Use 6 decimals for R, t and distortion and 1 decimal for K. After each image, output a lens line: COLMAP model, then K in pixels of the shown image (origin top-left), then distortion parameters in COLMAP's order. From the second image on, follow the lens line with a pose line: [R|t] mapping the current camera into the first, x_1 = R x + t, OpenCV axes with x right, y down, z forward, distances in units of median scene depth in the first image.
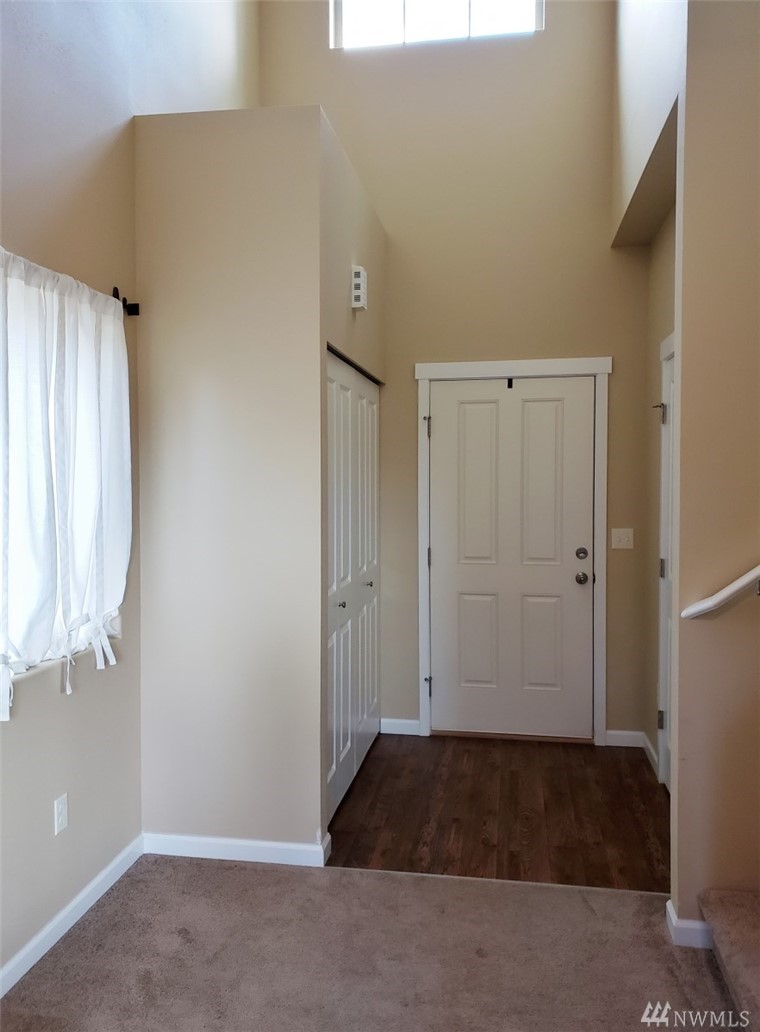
lens RADIAL K [[799.4, 0, 380.3], [0, 799.4, 498.4], [0, 0, 1]] dist [0.005152, -0.007785]
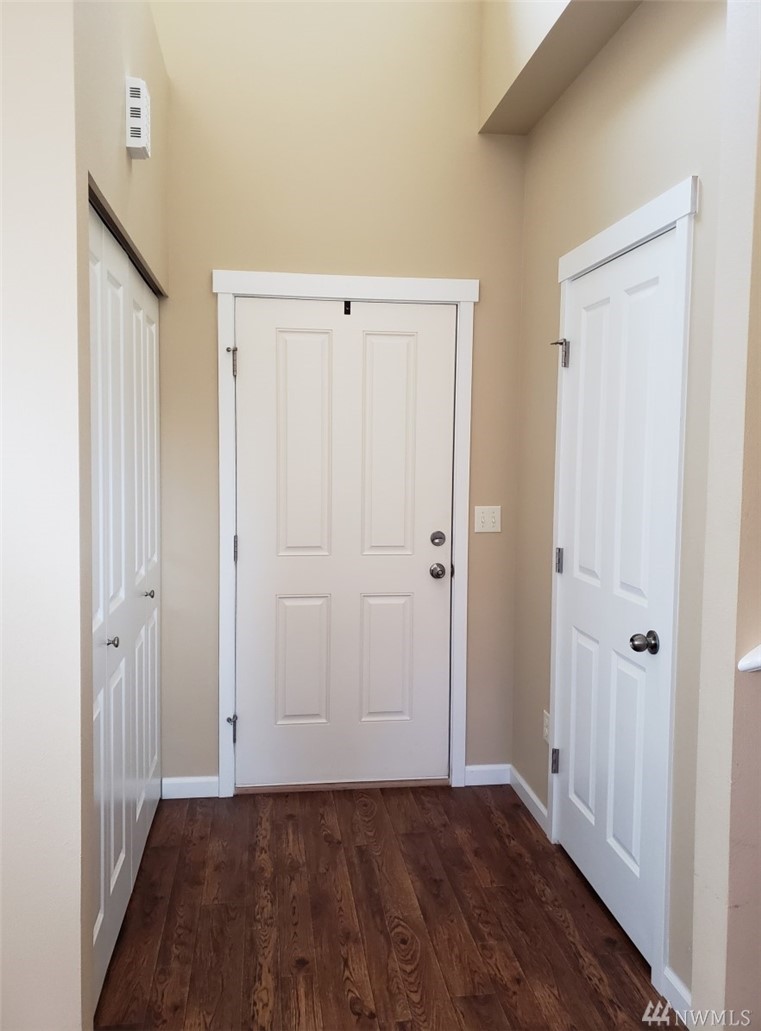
lens RADIAL K [[798.6, 0, 380.8], [0, 798.6, 497.9], [0, 0, 1]] dist [0.005152, -0.007785]
pose [[0.952722, -0.002940, 0.303829, -0.030642], [-0.009461, 0.999181, 0.039335, 0.000523], [-0.303696, -0.040350, 0.951914, 0.299805]]
